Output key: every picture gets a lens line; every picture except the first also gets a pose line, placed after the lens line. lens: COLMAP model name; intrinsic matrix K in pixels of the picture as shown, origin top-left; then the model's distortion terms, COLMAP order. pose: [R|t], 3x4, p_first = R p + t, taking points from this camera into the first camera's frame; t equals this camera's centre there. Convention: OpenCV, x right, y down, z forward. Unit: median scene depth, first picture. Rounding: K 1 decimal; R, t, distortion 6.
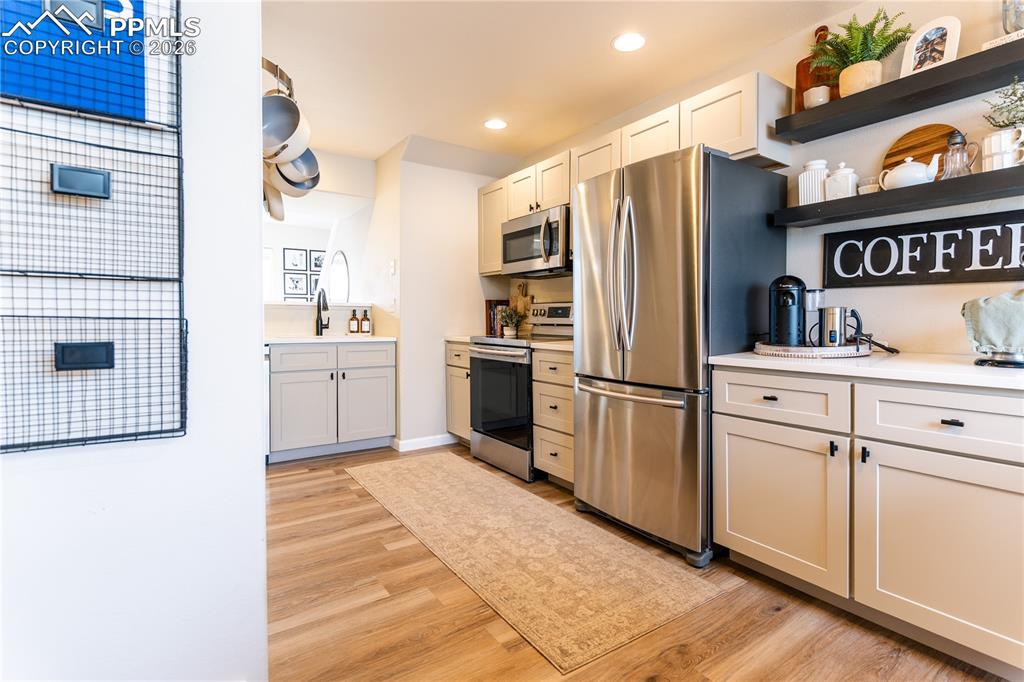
lens RADIAL K [[487.6, 0, 522.5], [0, 487.6, 335.5], [0, 0, 1]] dist [0.000625, -0.000814]
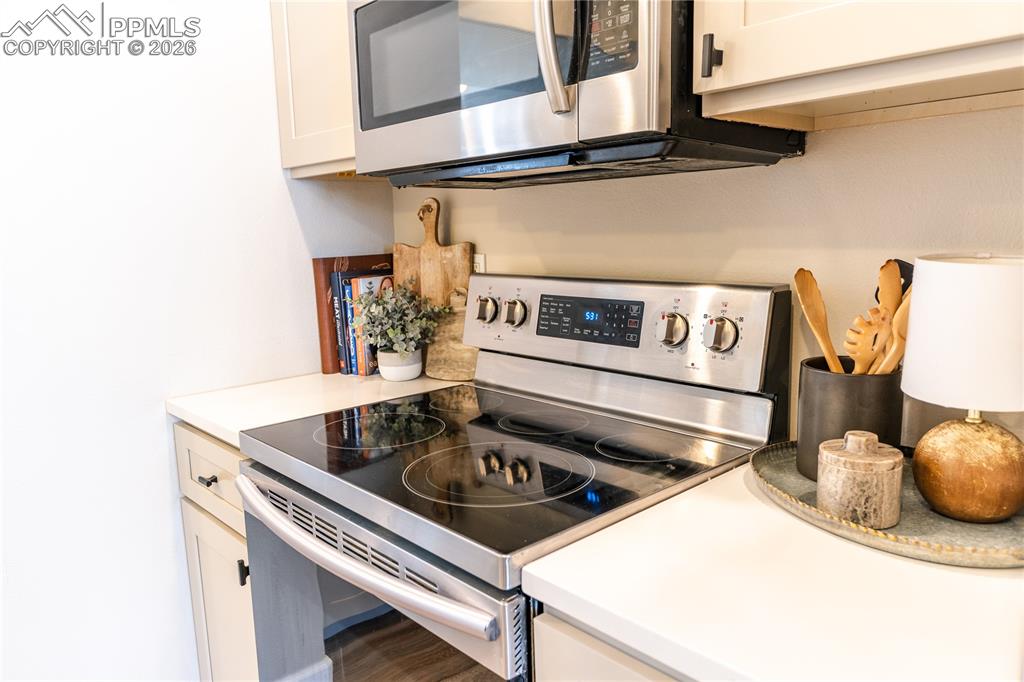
lens RADIAL K [[724.5, 0, 514.5], [0, 724.5, 343.0], [0, 0, 1]] dist [0.010721, 0.001169]
pose [[0.990996, -0.045894, 0.125783, -0.013966], [0.031145, 0.992665, 0.116813, -0.089562], [-0.130222, -0.111843, 0.985157, 0.687556]]
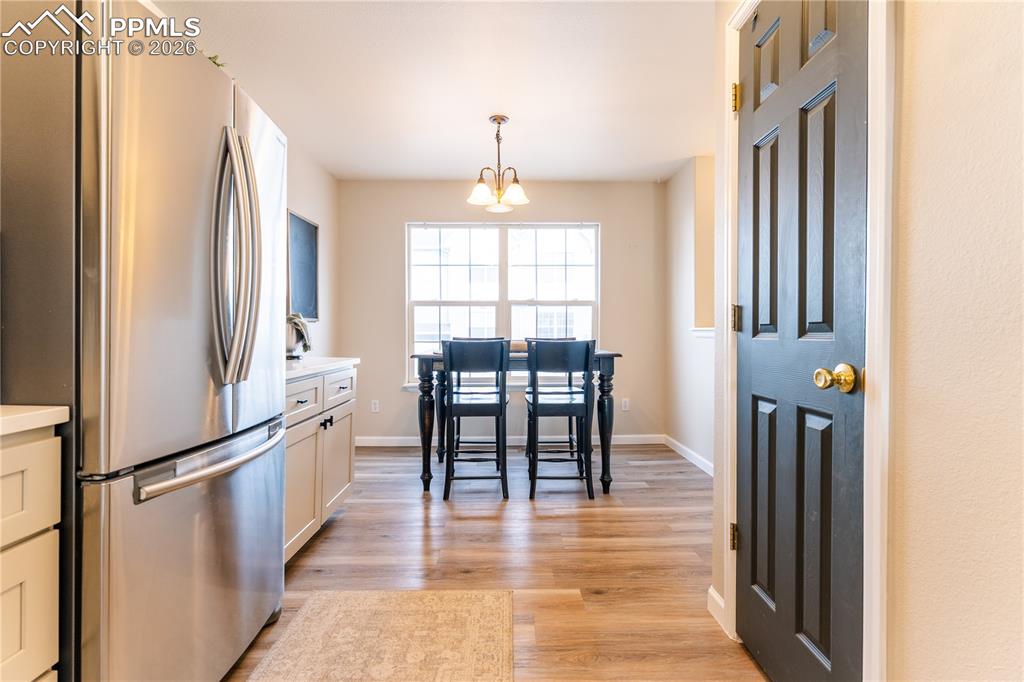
lens RADIAL K [[487.6, 0, 514.8], [0, 487.6, 337.5], [0, 0, 1]] dist [0.000625, -0.000814]
pose [[-0.833997, -0.004781, 0.551749, -0.286978], [0.018326, 0.999171, 0.036359, -0.029197], [-0.551465, 0.040434, -0.833217, 0.892365]]
